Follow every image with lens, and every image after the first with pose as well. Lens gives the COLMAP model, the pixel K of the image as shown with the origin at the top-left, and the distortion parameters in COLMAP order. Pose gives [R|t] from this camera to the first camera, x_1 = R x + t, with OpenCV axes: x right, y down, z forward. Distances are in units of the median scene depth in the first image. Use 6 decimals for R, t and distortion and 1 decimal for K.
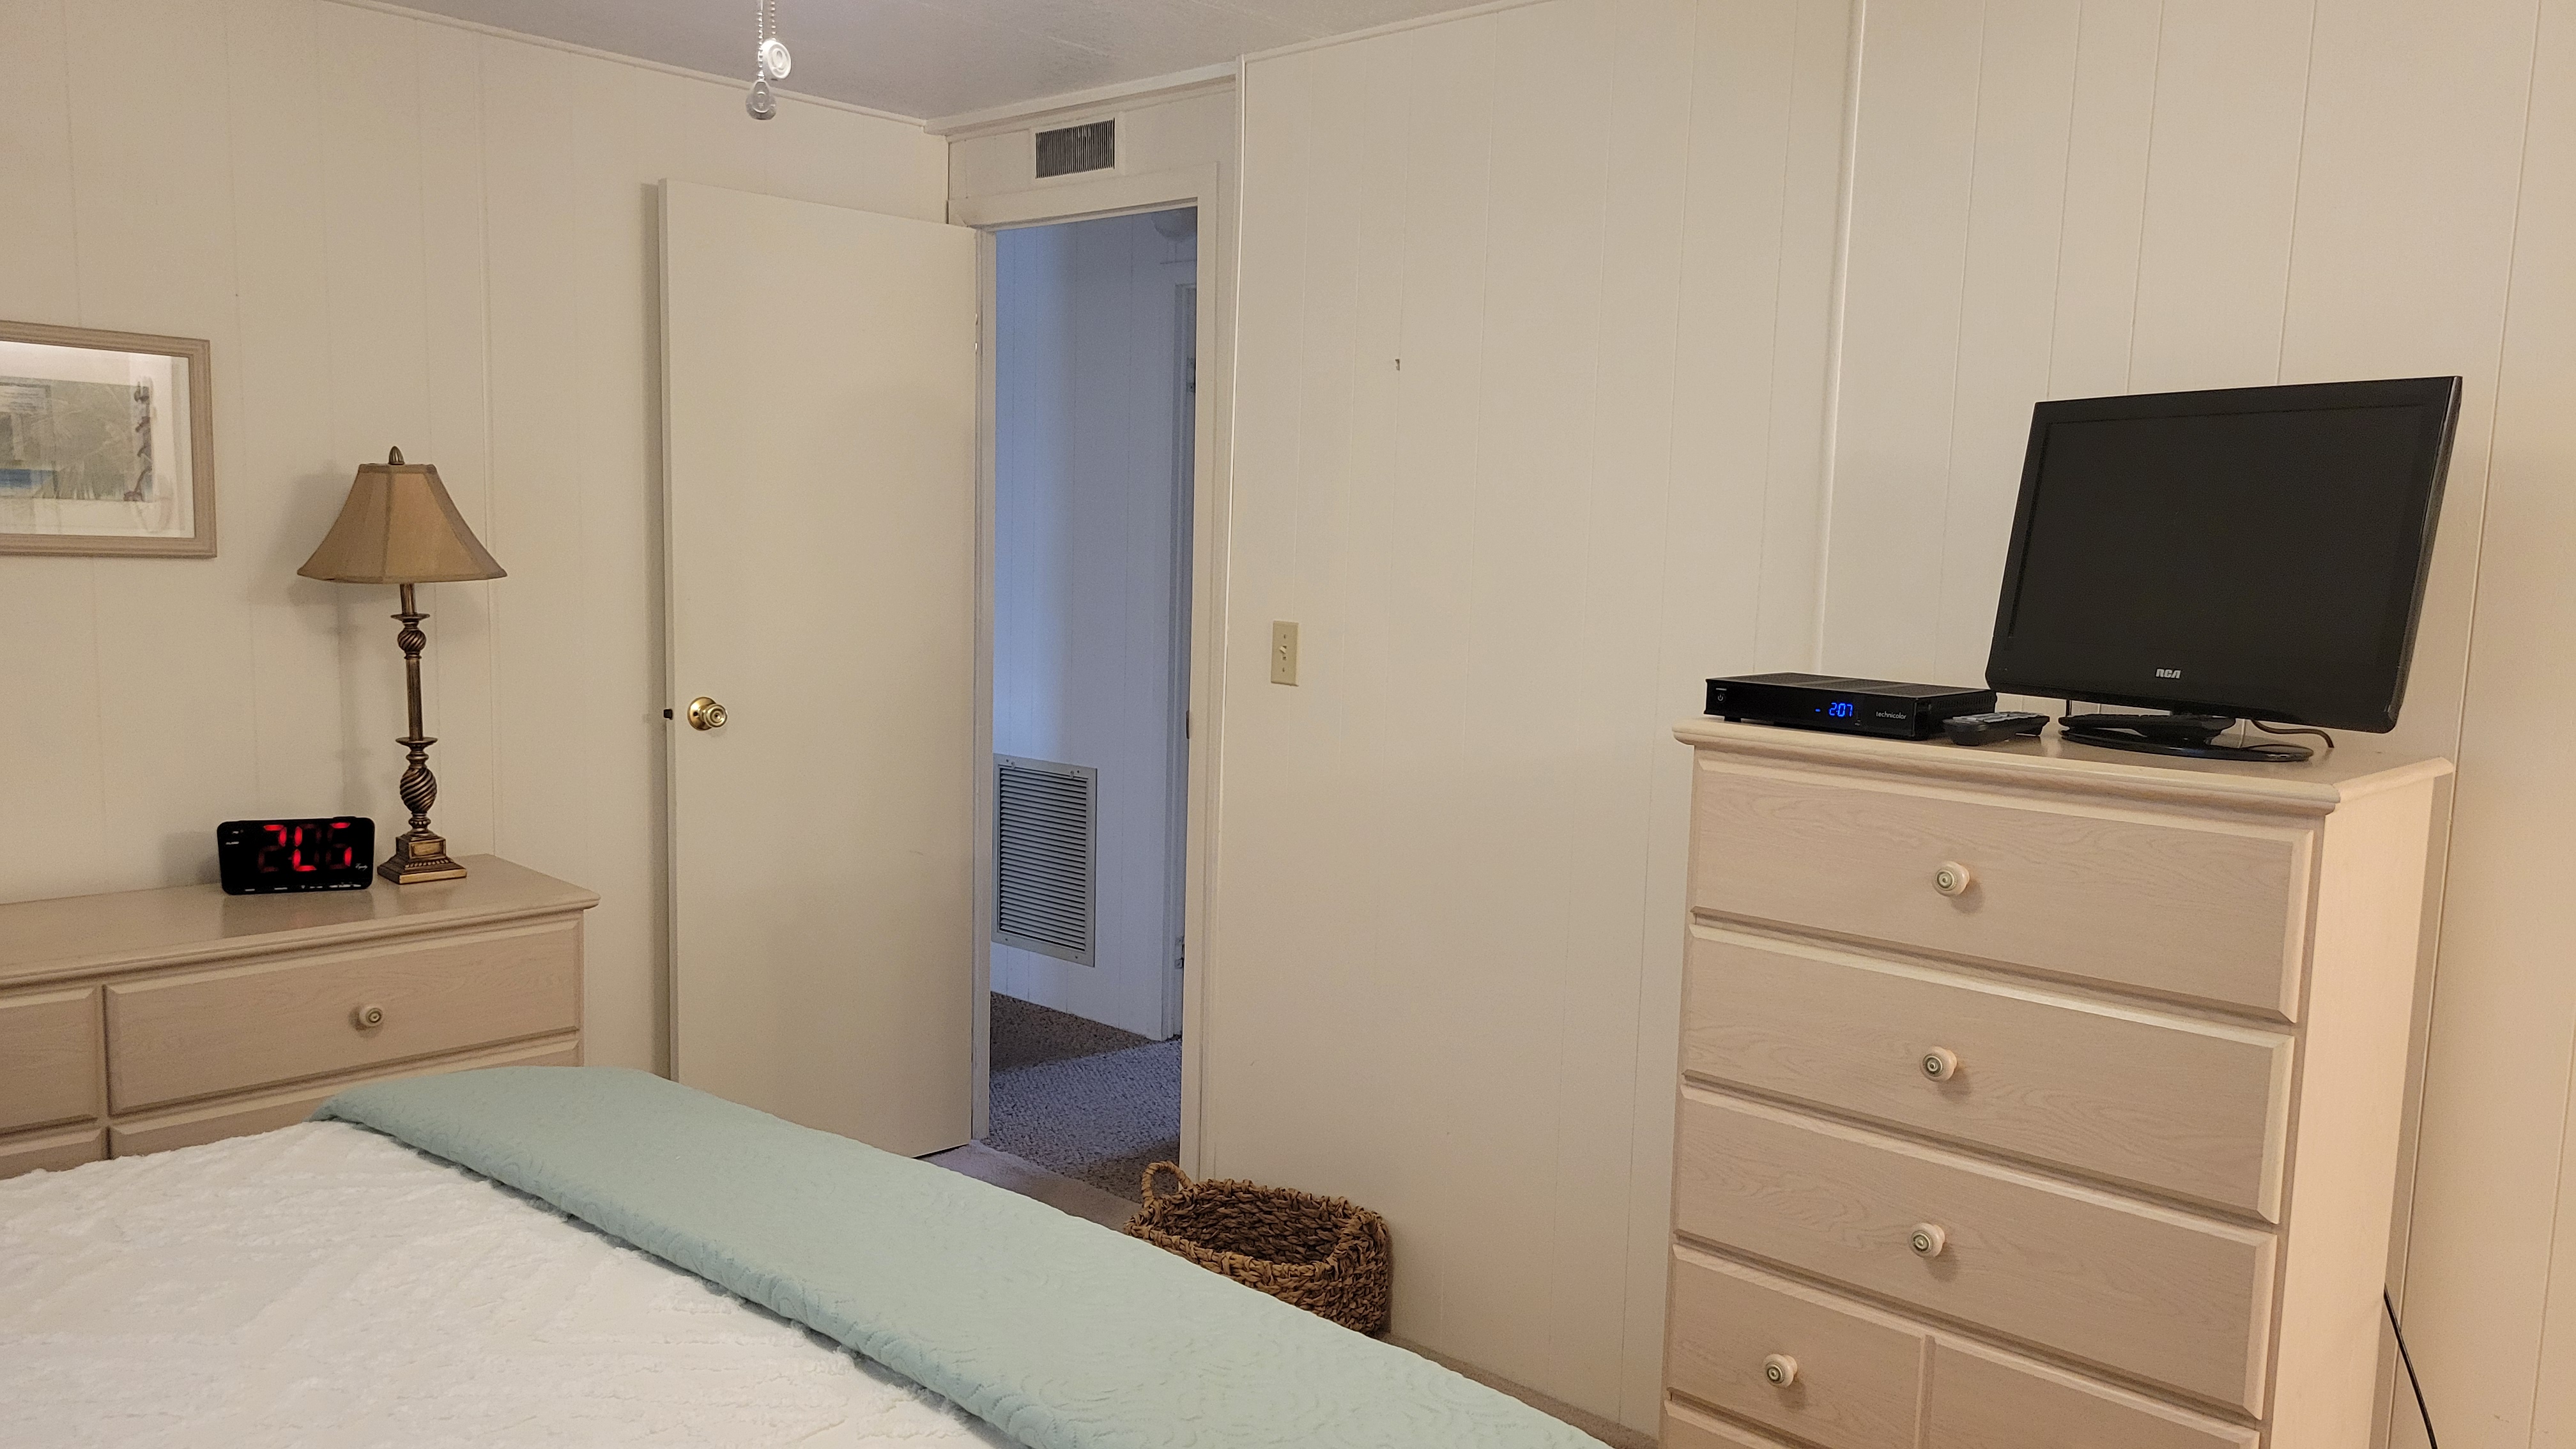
lens RADIAL K [[1935.0, 0, 1296.1], [0, 1935.0, 735.1], [0, 0, 1]] dist [0.016336, 0.003908]
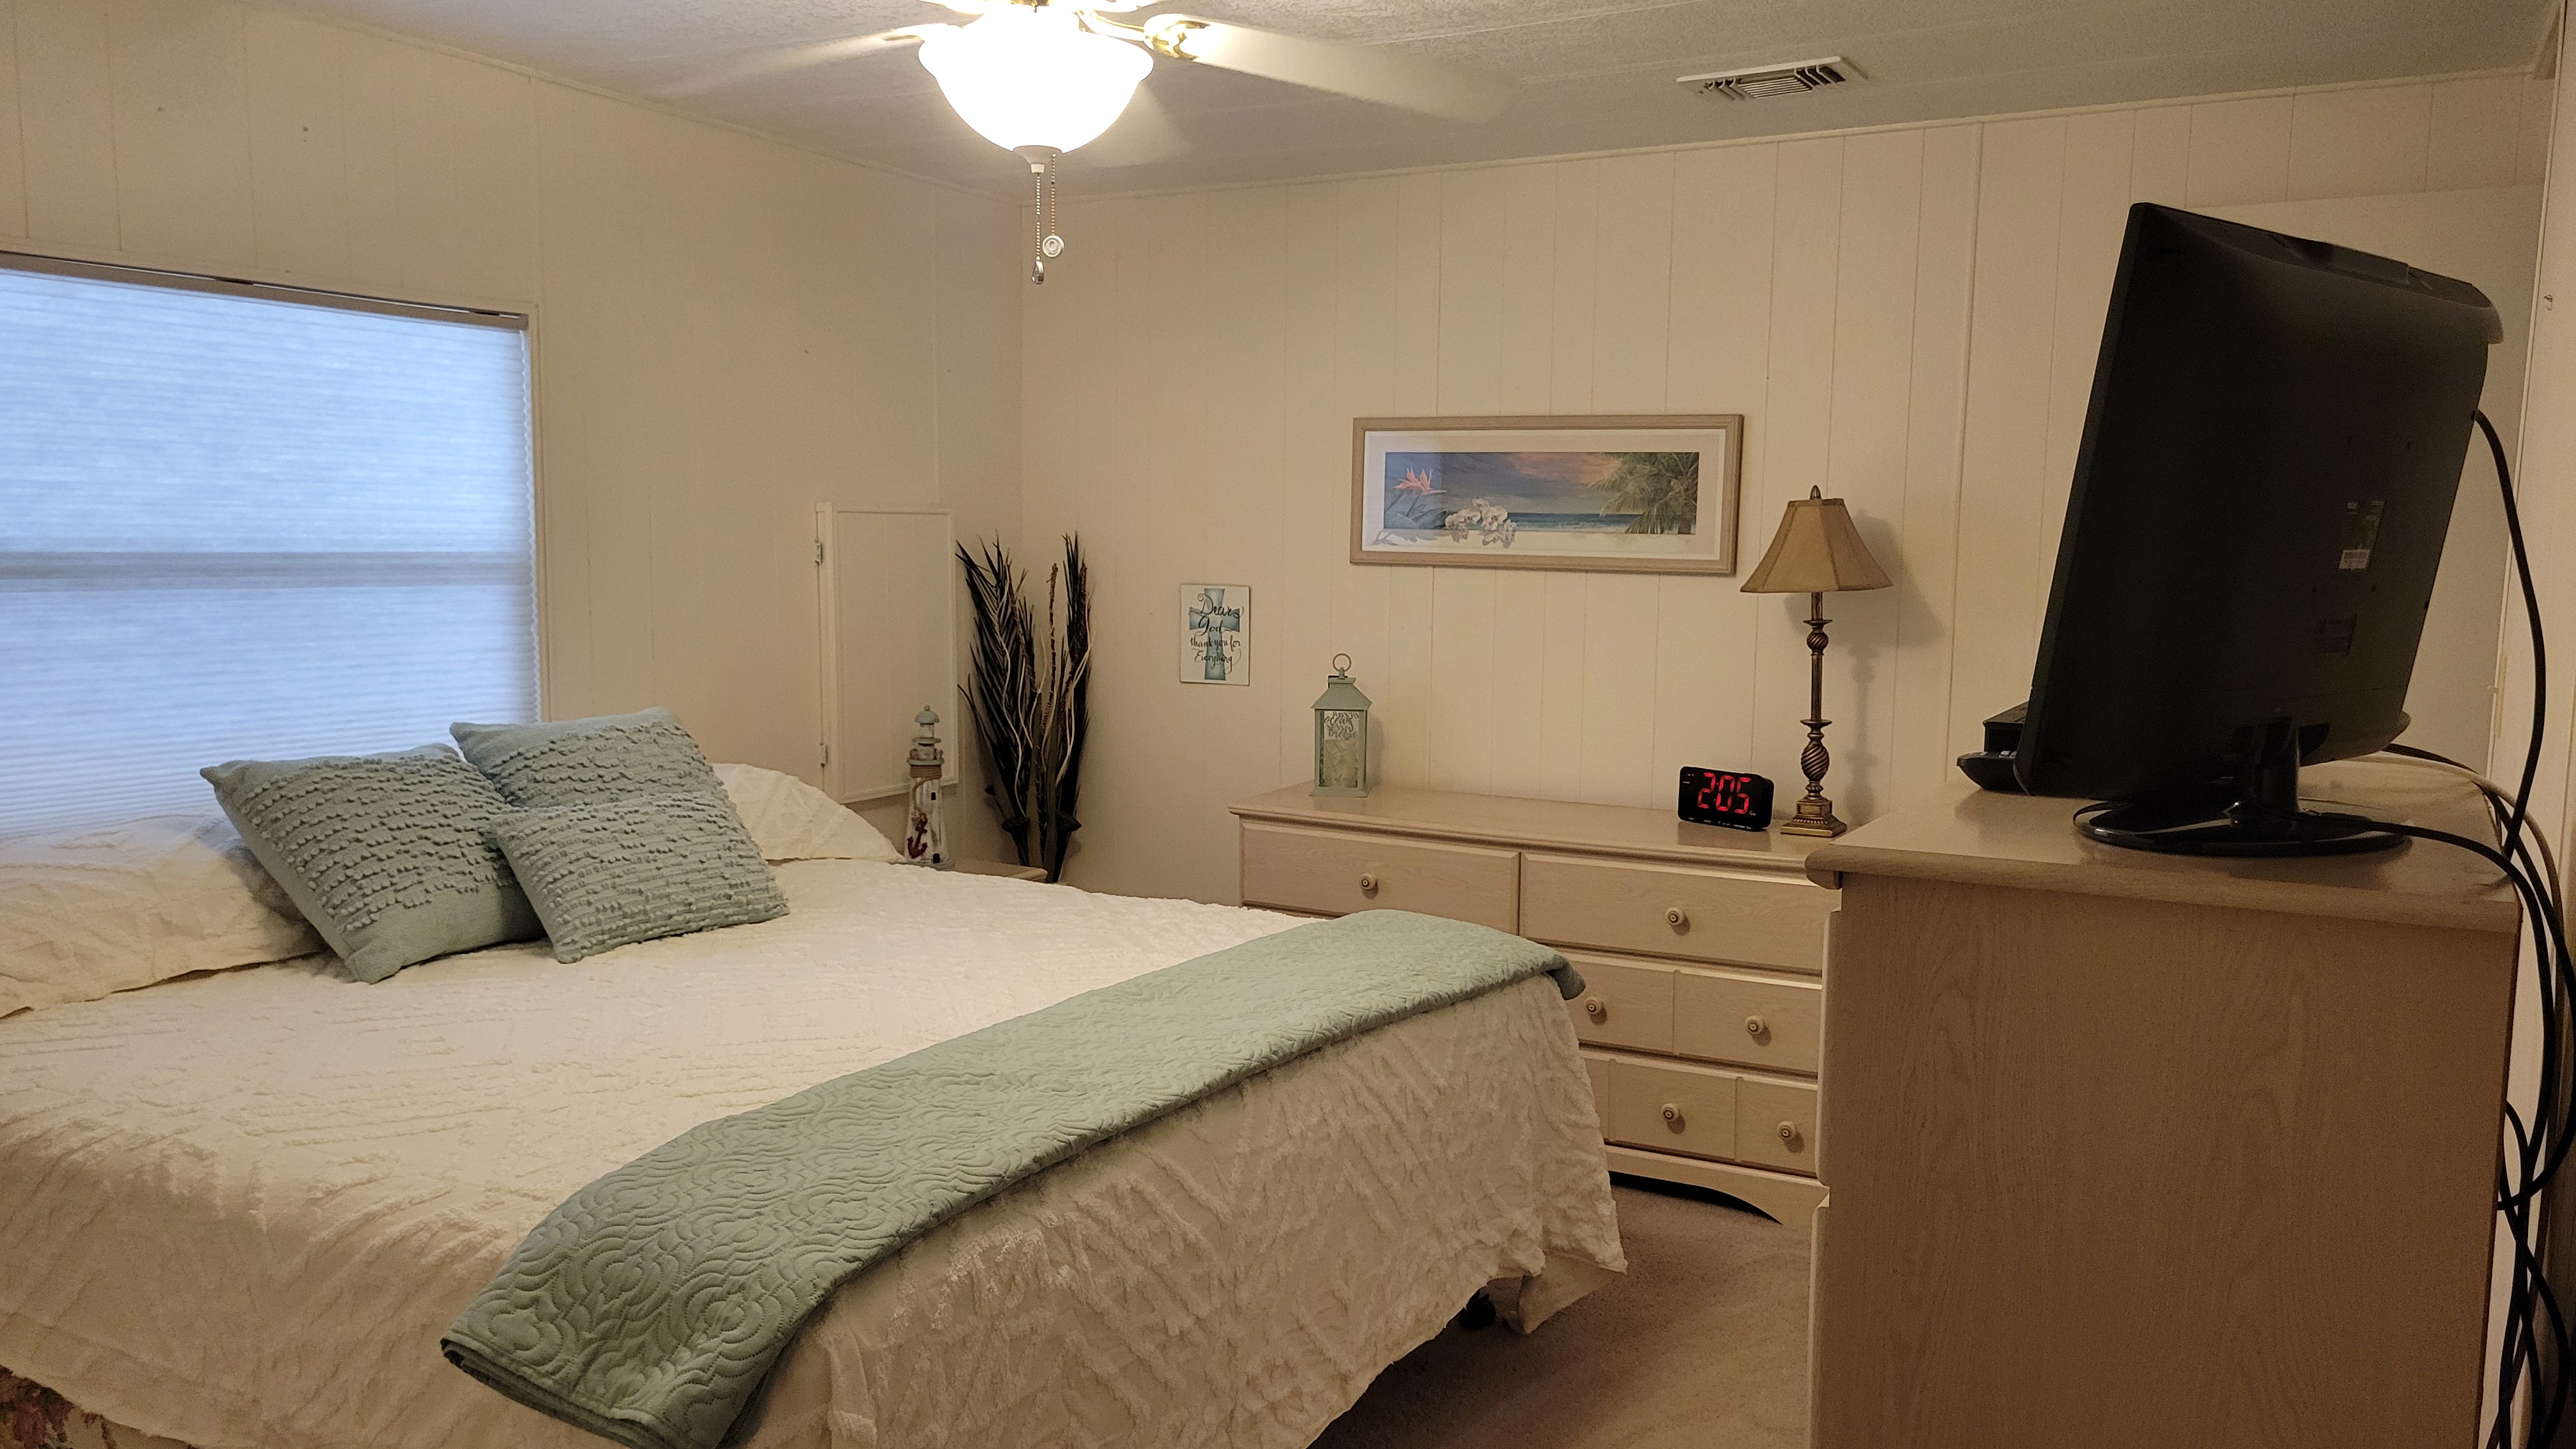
lens RADIAL K [[1935.0, 0, 1295.3], [0, 1935.0, 725.4], [0, 0, 1]] dist [0.016336, 0.003908]
pose [[0.200816, 0.070365, -0.977099, 0.705719], [-0.106649, 0.993059, 0.049595, -0.021758], [0.973806, 0.094247, 0.206927, 0.438070]]
